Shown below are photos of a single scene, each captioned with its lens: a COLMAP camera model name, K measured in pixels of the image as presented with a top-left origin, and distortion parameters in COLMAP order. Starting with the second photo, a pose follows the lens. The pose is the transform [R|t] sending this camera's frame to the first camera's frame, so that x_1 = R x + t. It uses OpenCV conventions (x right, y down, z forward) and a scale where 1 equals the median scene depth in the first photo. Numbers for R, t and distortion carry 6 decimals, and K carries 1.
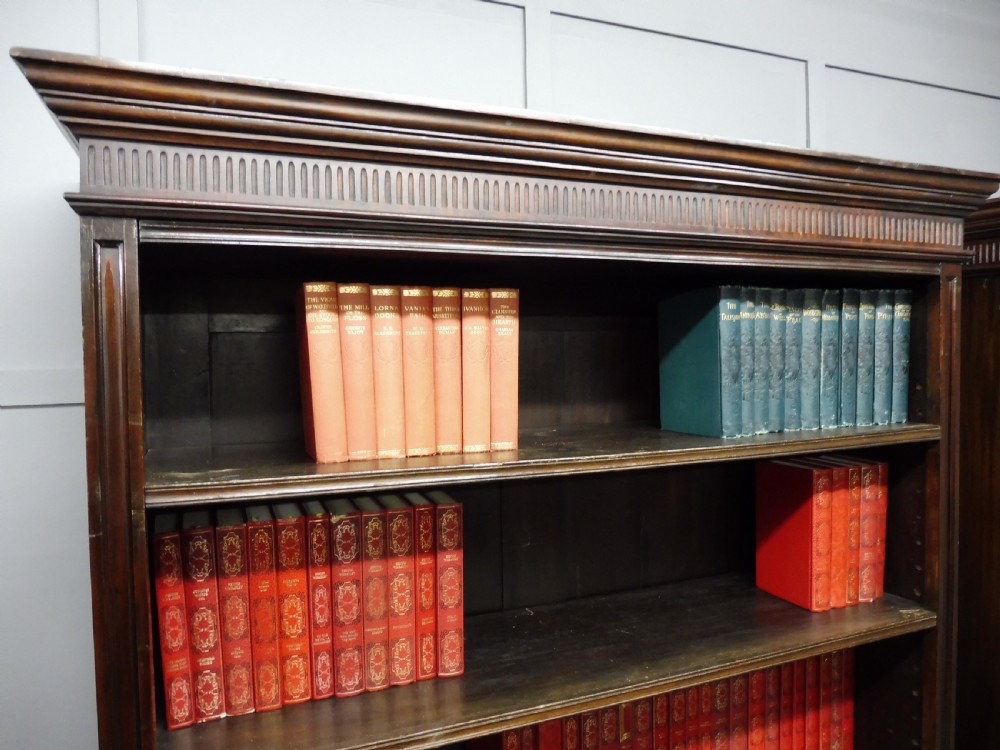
lens RADIAL K [[728.8, 0, 501.3], [0, 728.8, 380.1], [0, 0, 1]] dist [-0.051312, 0.012414]
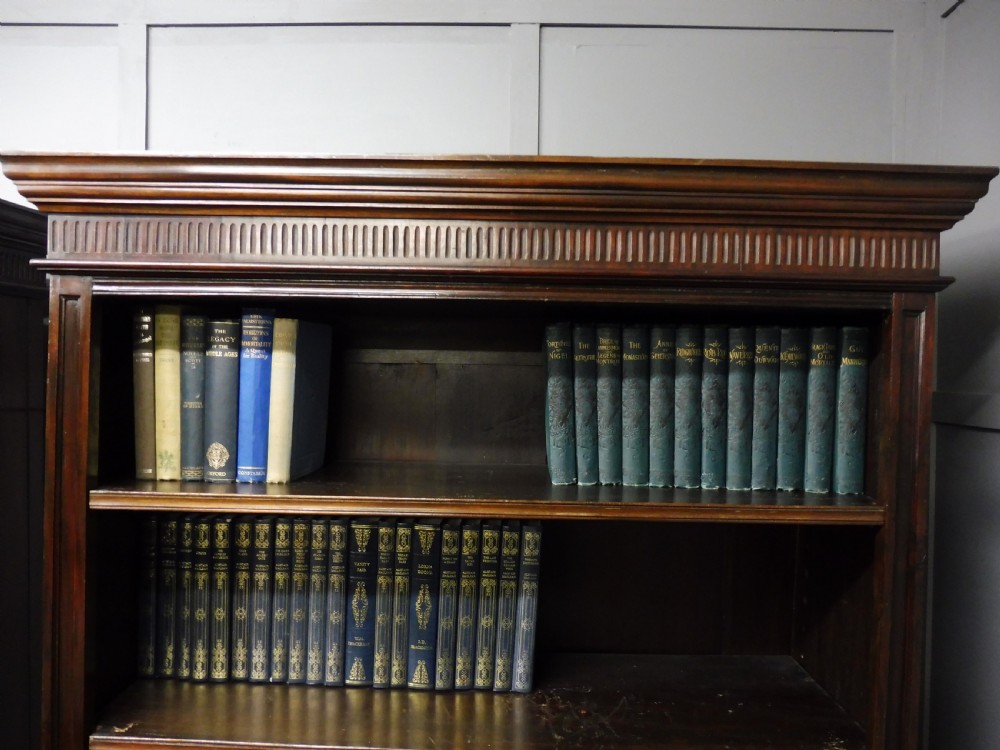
lens RADIAL K [[728.8, 0, 476.3], [0, 728.8, 387.8], [0, 0, 1]] dist [-0.051312, 0.012414]
pose [[0.916608, 0.029357, -0.398709, 1.863476], [-0.039203, 0.999094, -0.016560, -0.065820], [0.397861, 0.030810, 0.916928, 0.689031]]
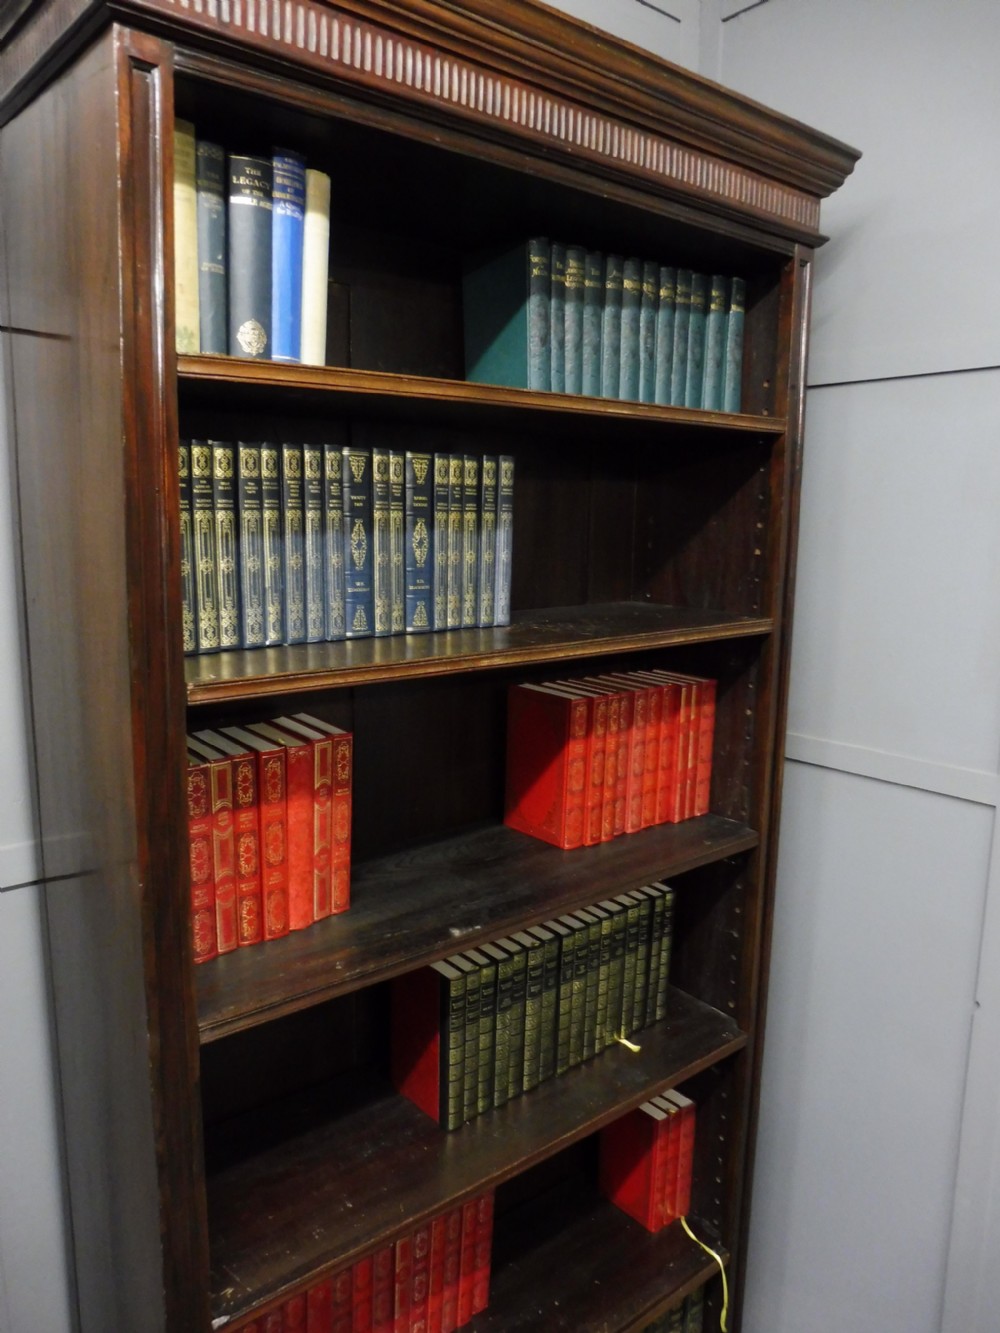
lens RADIAL K [[971.4, 0, 486.7], [0, 971.4, 676.7], [0, 0, 1]] dist [-0.051312, 0.012414]
pose [[0.955727, -0.034302, 0.292248, 1.071524], [-0.008907, 0.989355, 0.145252, 0.231109], [-0.294119, -0.141425, 0.945248, 0.360209]]
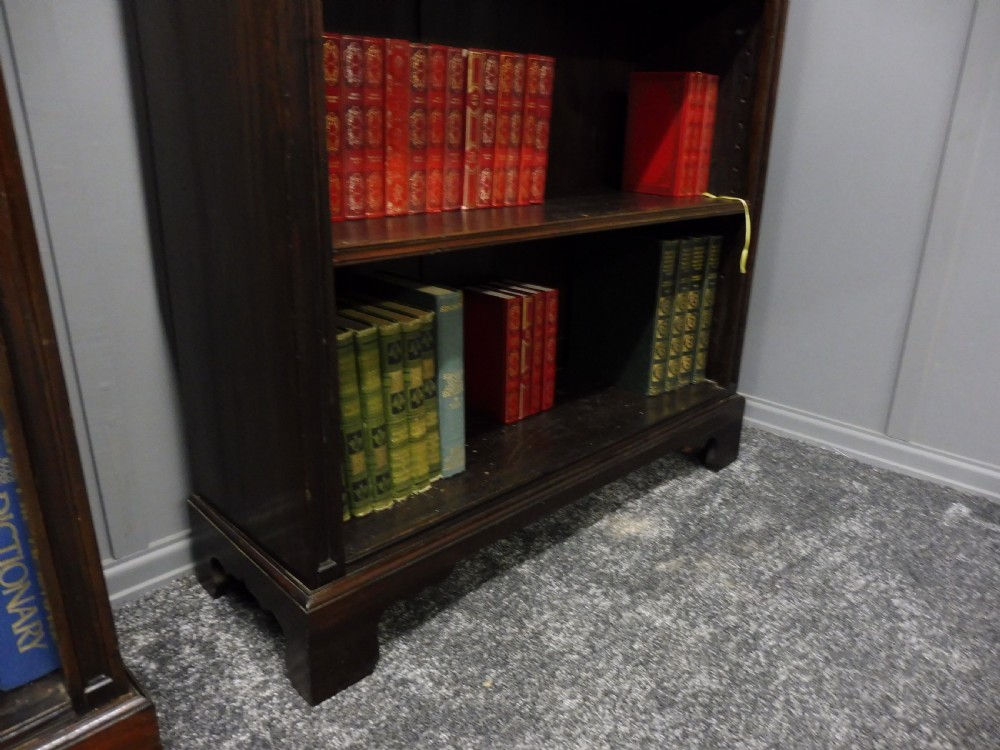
lens RADIAL K [[728.8, 0, 506.1], [0, 728.8, 379.8], [0, 0, 1]] dist [-0.051312, 0.012414]
pose [[0.918436, -0.101343, 0.382368, 0.918440], [-0.024615, 0.950110, 0.310943, 1.447420], [-0.394804, -0.294994, 0.870120, 0.549277]]
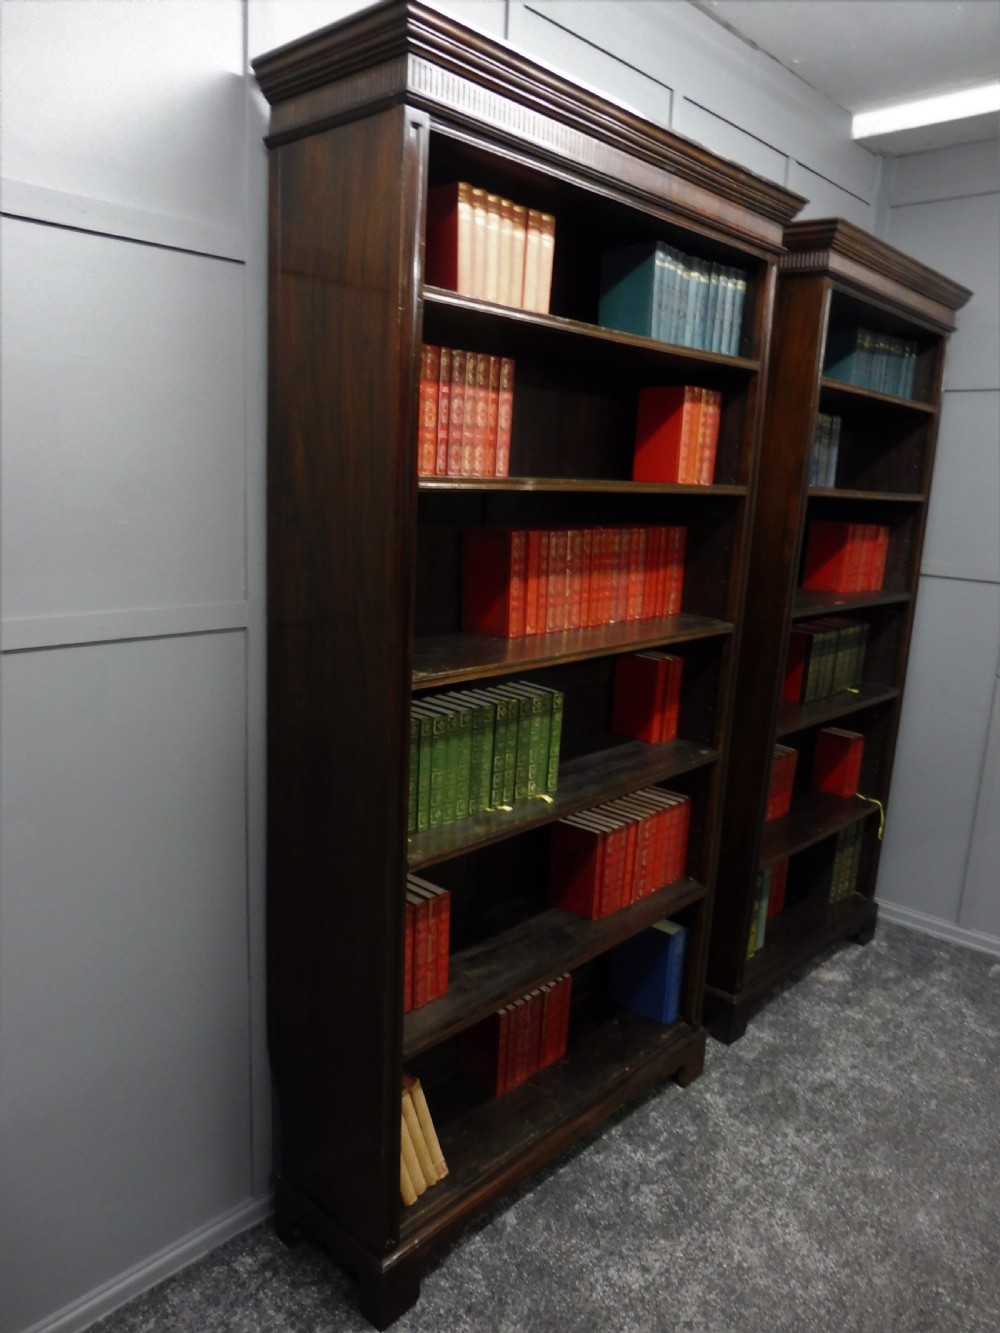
lens RADIAL K [[971.4, 0, 500.9], [0, 971.4, 673.3], [0, 0, 1]] dist [-0.051312, 0.012414]
pose [[0.906743, -0.029273, 0.420667, -0.948646], [-0.050044, 0.983067, 0.176278, 0.461601], [-0.418705, -0.180891, 0.889924, -0.894168]]
